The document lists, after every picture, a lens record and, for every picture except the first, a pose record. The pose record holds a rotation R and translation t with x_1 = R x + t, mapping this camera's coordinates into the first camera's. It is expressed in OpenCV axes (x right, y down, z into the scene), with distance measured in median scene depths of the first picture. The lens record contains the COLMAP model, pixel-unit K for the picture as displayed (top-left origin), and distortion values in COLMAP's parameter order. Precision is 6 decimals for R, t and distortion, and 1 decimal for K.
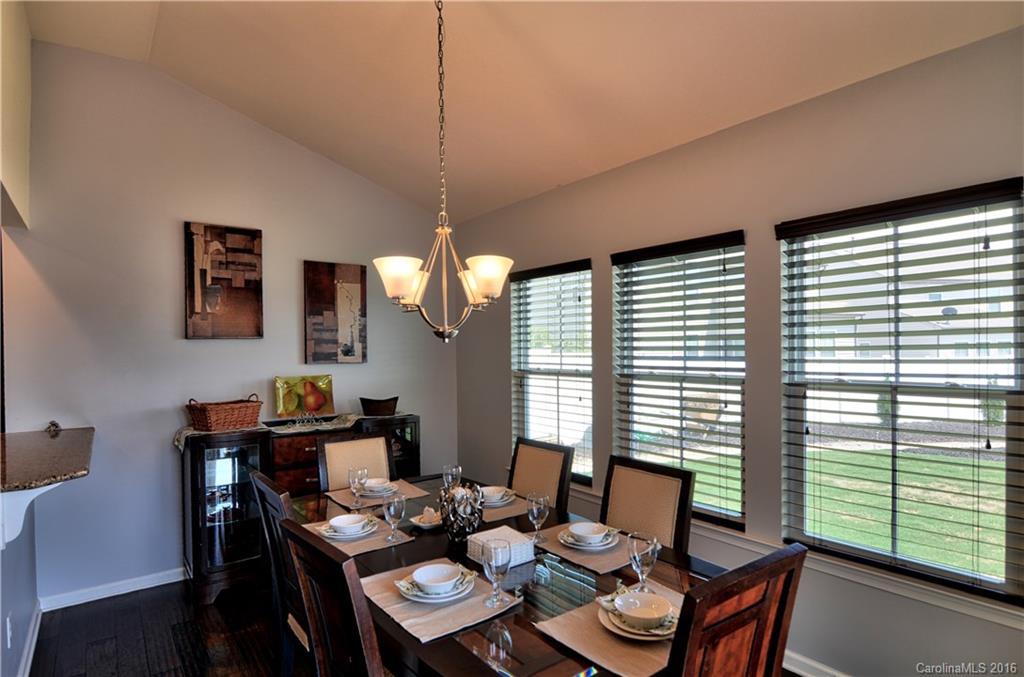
lens RADIAL K [[564.2, 0, 480.9], [0, 564.2, 352.2], [0, 0, 1]] dist [0.007222, -0.001924]
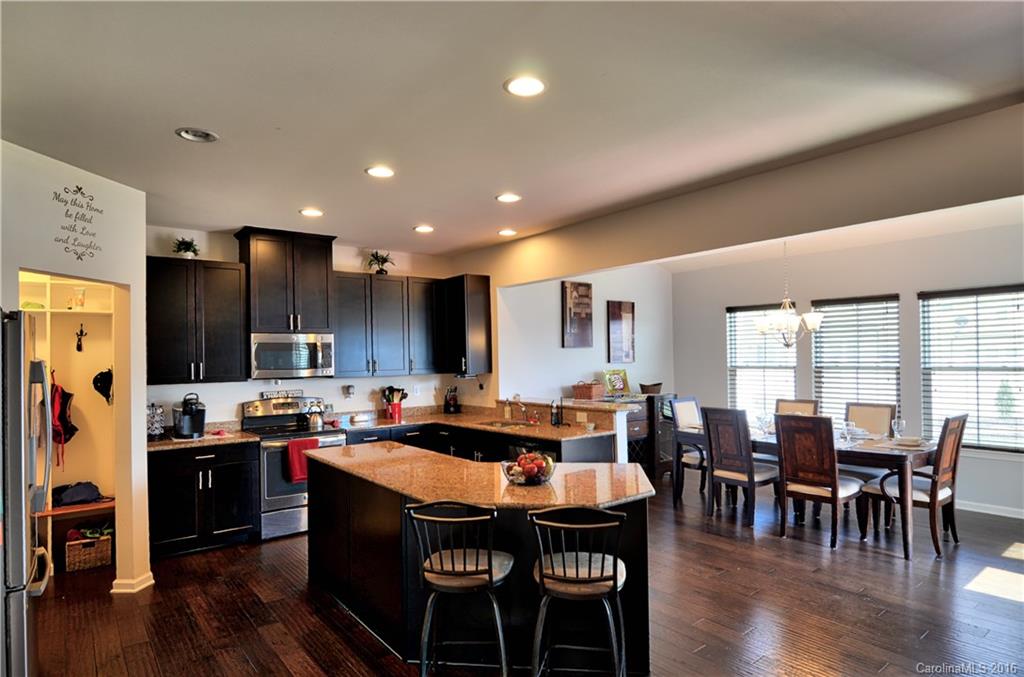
lens RADIAL K [[564.2, 0, 509.1], [0, 564.2, 336.6], [0, 0, 1]] dist [0.007222, -0.001924]
pose [[0.998246, -0.001191, 0.059190, -0.851899], [0.003967, 0.998896, -0.046801, 0.024106], [-0.059069, 0.046954, 0.997149, -0.769342]]
